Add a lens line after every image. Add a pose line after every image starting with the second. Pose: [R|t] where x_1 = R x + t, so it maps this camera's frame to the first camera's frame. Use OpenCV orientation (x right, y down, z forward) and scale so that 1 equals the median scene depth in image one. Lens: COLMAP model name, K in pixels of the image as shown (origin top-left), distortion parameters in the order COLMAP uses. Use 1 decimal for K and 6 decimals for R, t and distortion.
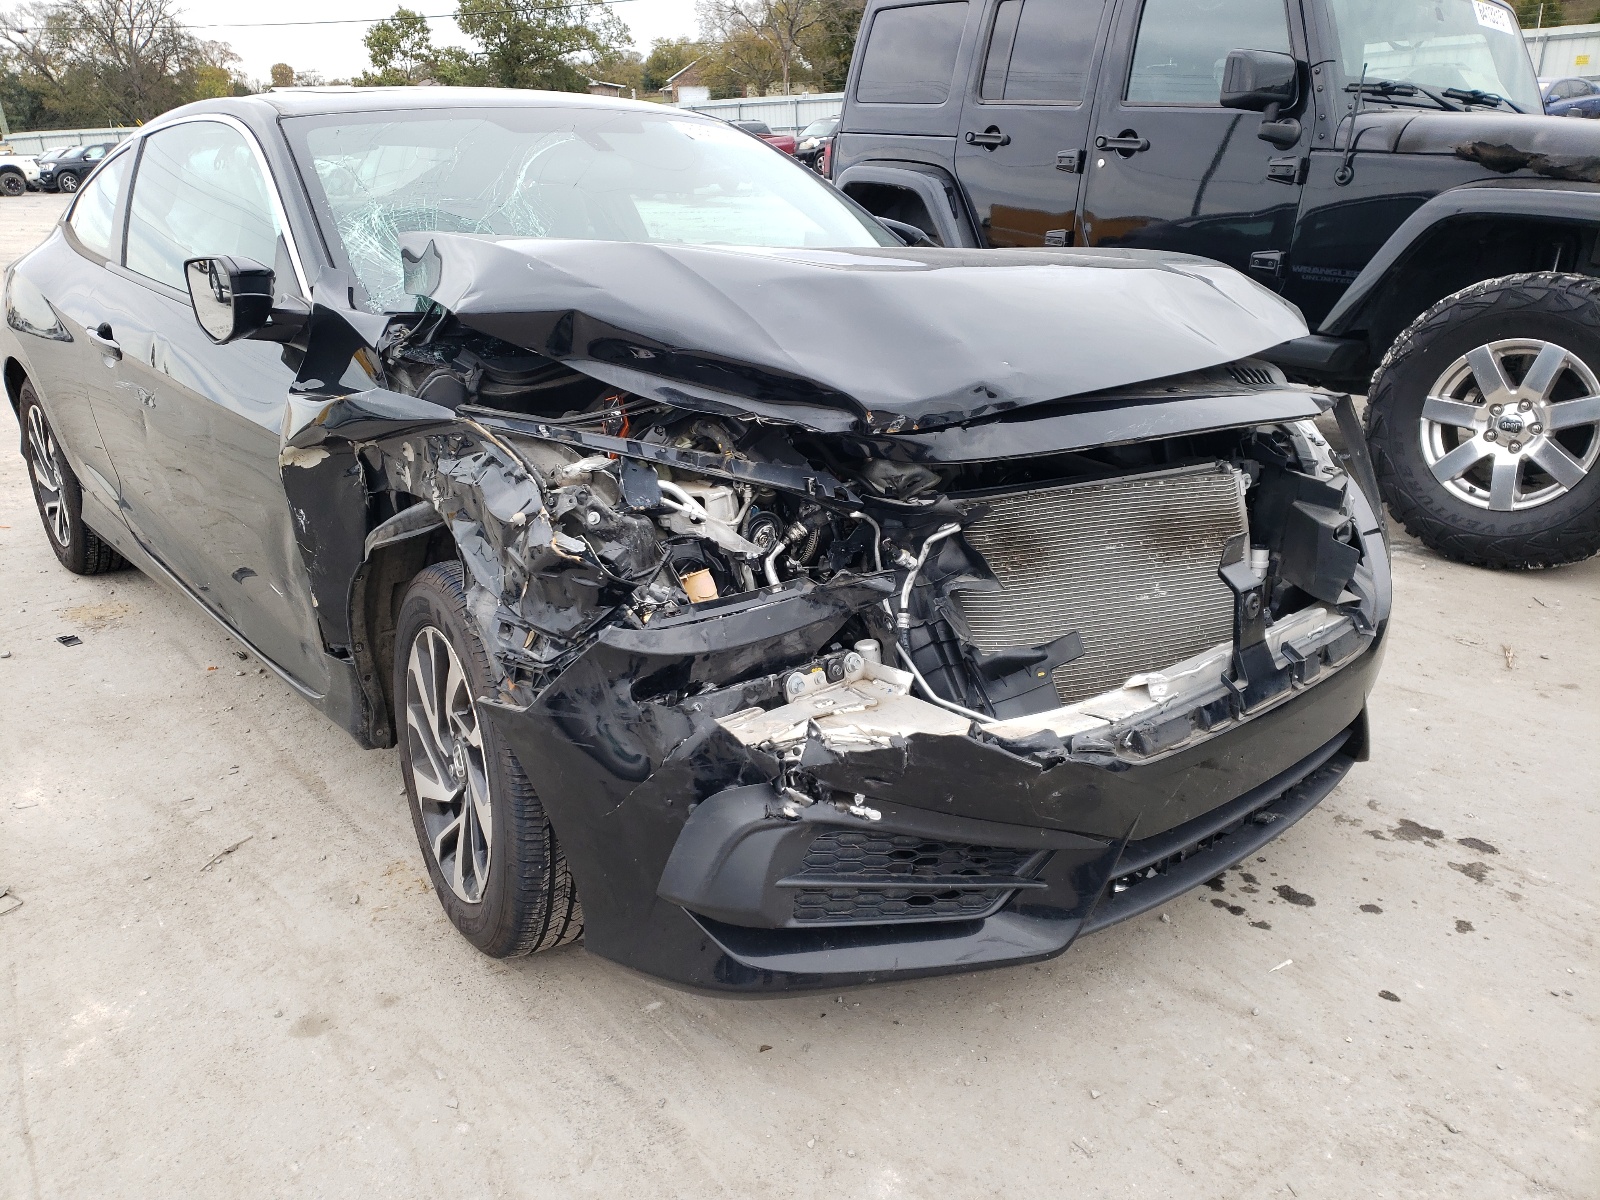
lens RADIAL K [[1253.0, 0, 791.8], [0, 1253.0, 600.5], [0, 0, 1]] dist [0.006671, 0.019632]
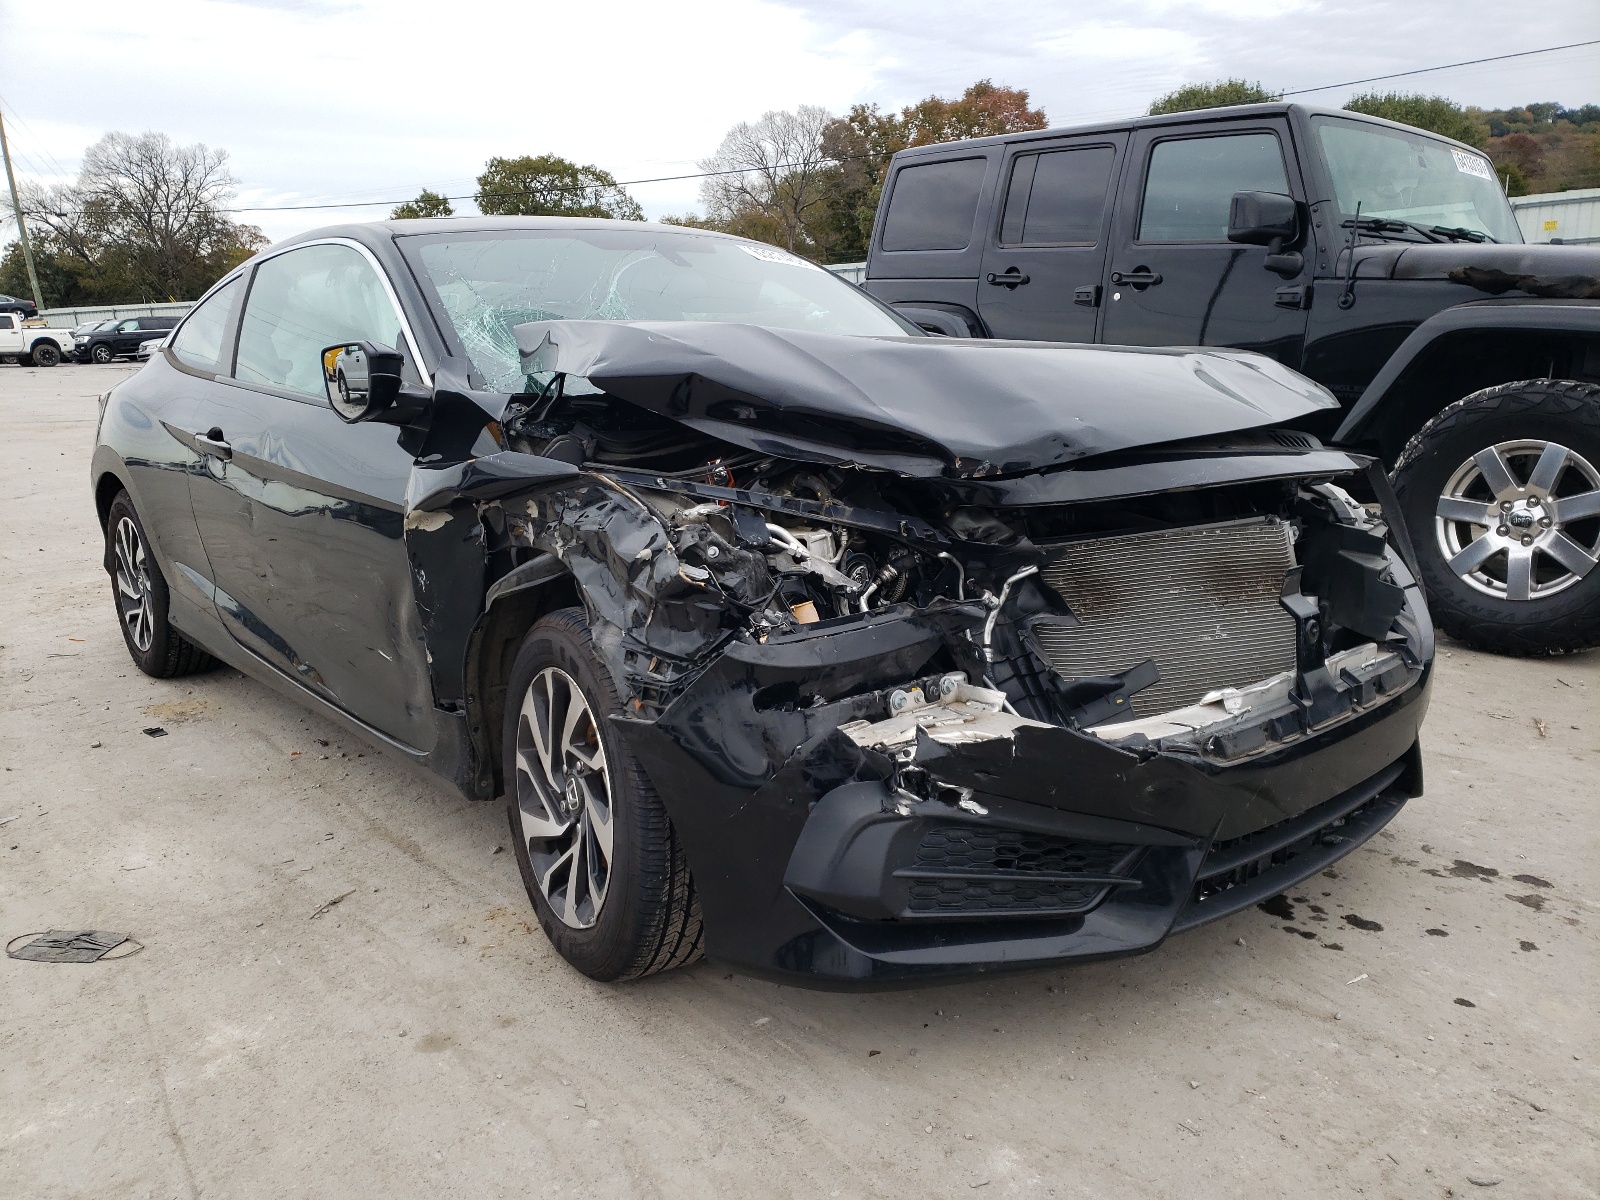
lens RADIAL K [[1248.8, 0, 800.0], [0, 1248.8, 600.0], [0, 0, 1]] dist [0.019615, -0.001499]
pose [[0.999960, -0.008648, 0.002248, -0.071064], [0.008859, 0.992267, -0.123801, 0.095232], [-0.001160, 0.123816, 0.992304, -0.074659]]
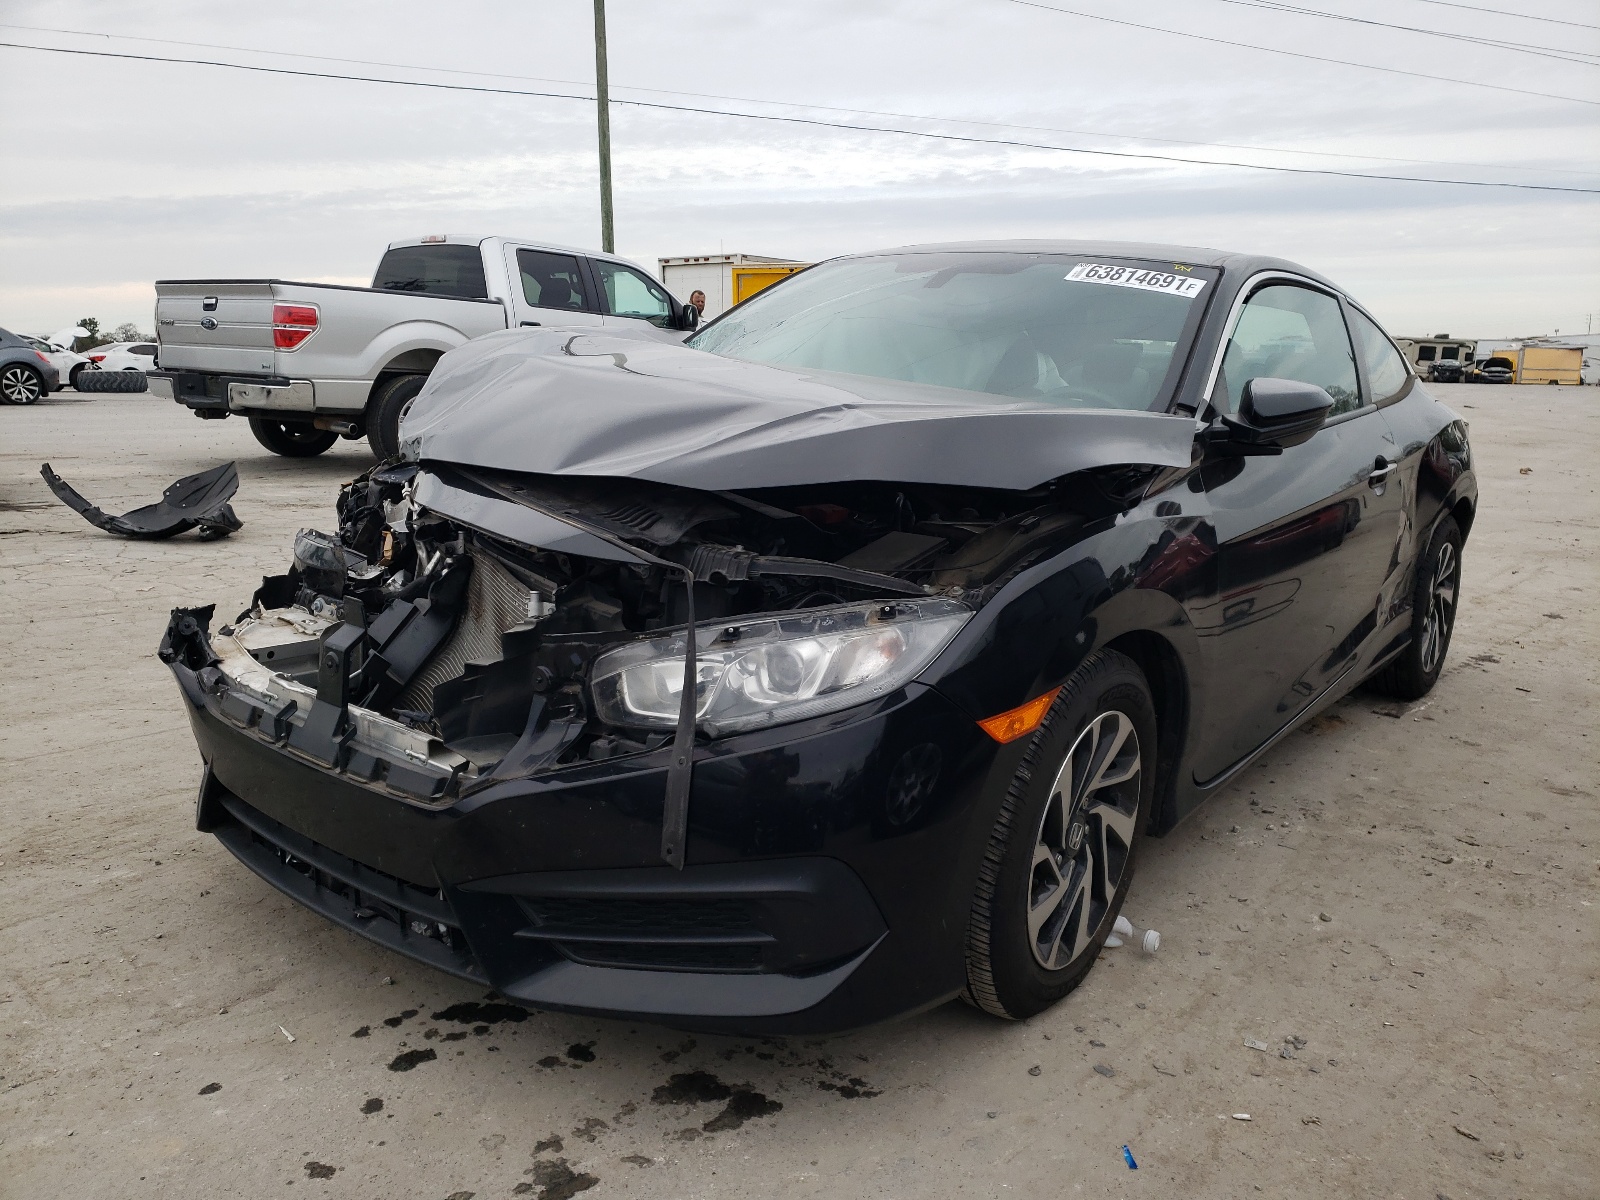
lens RADIAL K [[1253.0, 0, 791.8], [0, 1253.0, 600.5], [0, 0, 1]] dist [0.006671, 0.019632]
pose [[0.193229, 0.247503, -0.949424, 1.249209], [-0.363935, 0.916710, 0.164906, -0.318227], [0.911161, 0.313664, 0.267209, 0.924629]]
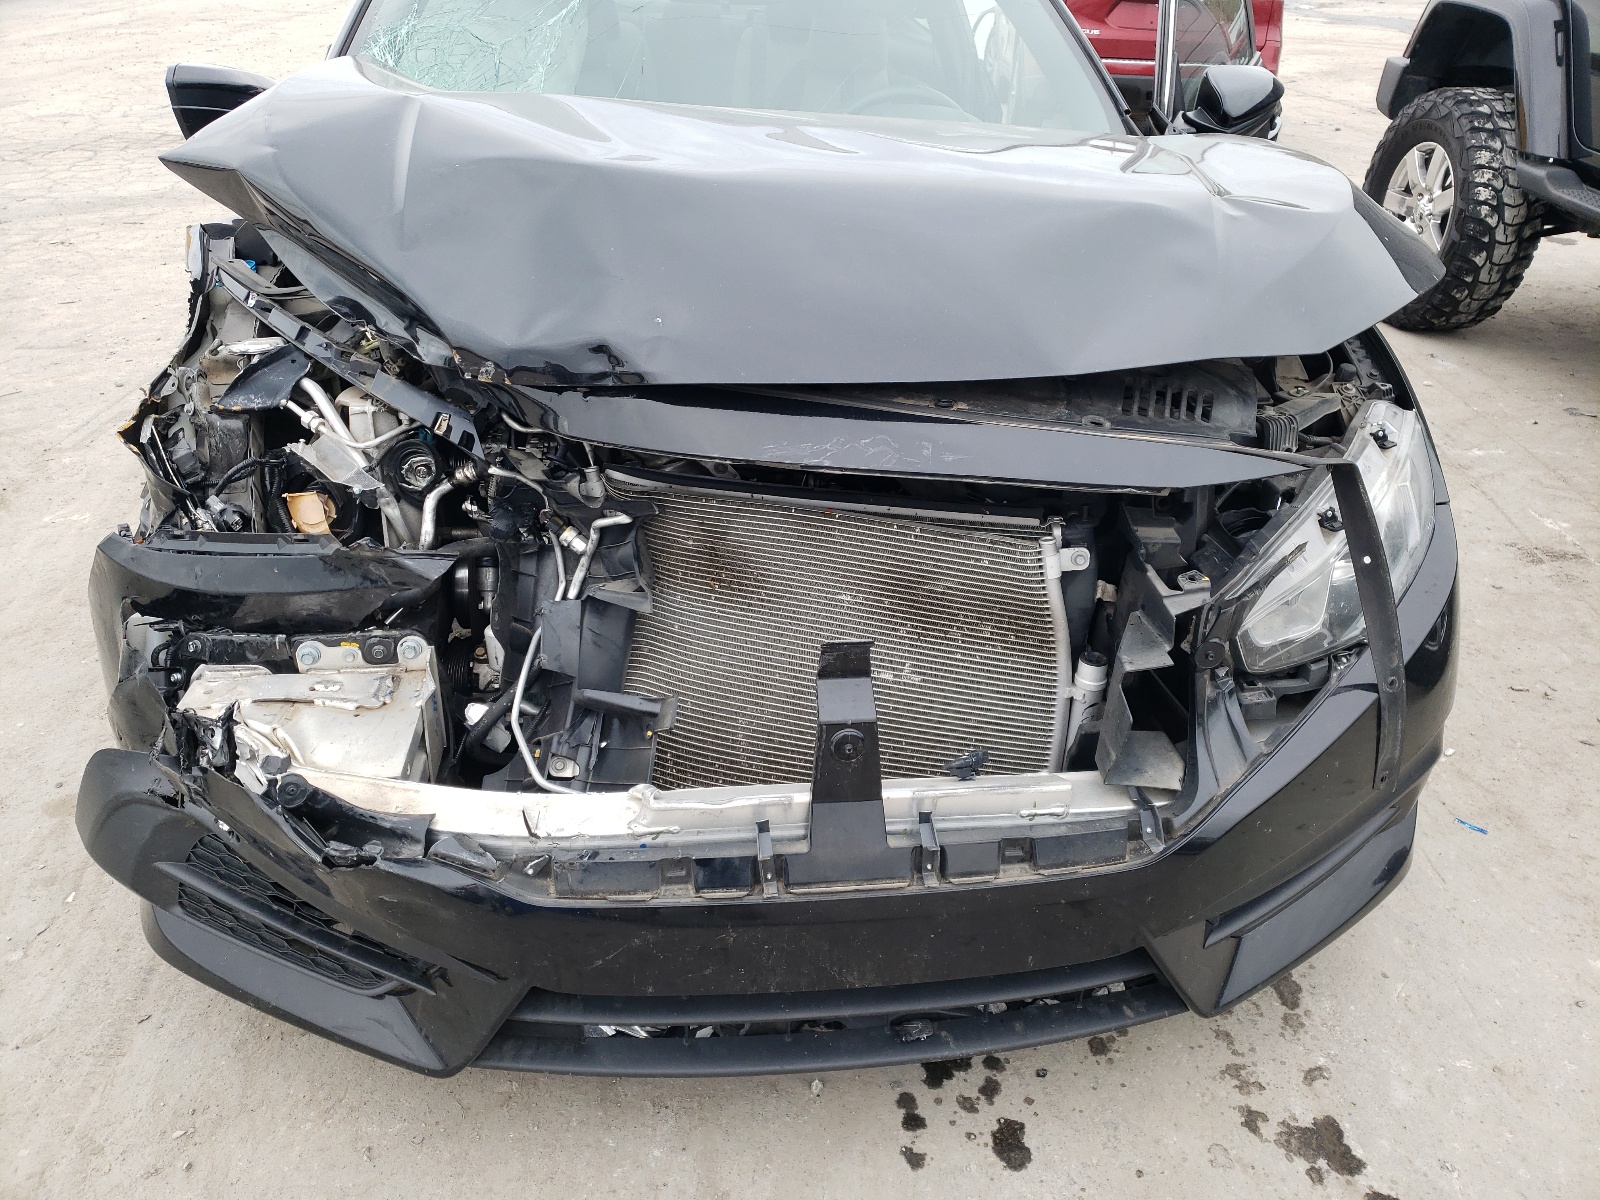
lens RADIAL K [[1253.0, 0, 791.8], [0, 1253.0, 600.5], [0, 0, 1]] dist [0.006671, 0.019632]
pose [[0.828937, 0.292144, -0.476986, 0.556923], [-0.213934, 0.953517, 0.212220, -0.181489], [0.516813, -0.073874, 0.852905, 0.367773]]
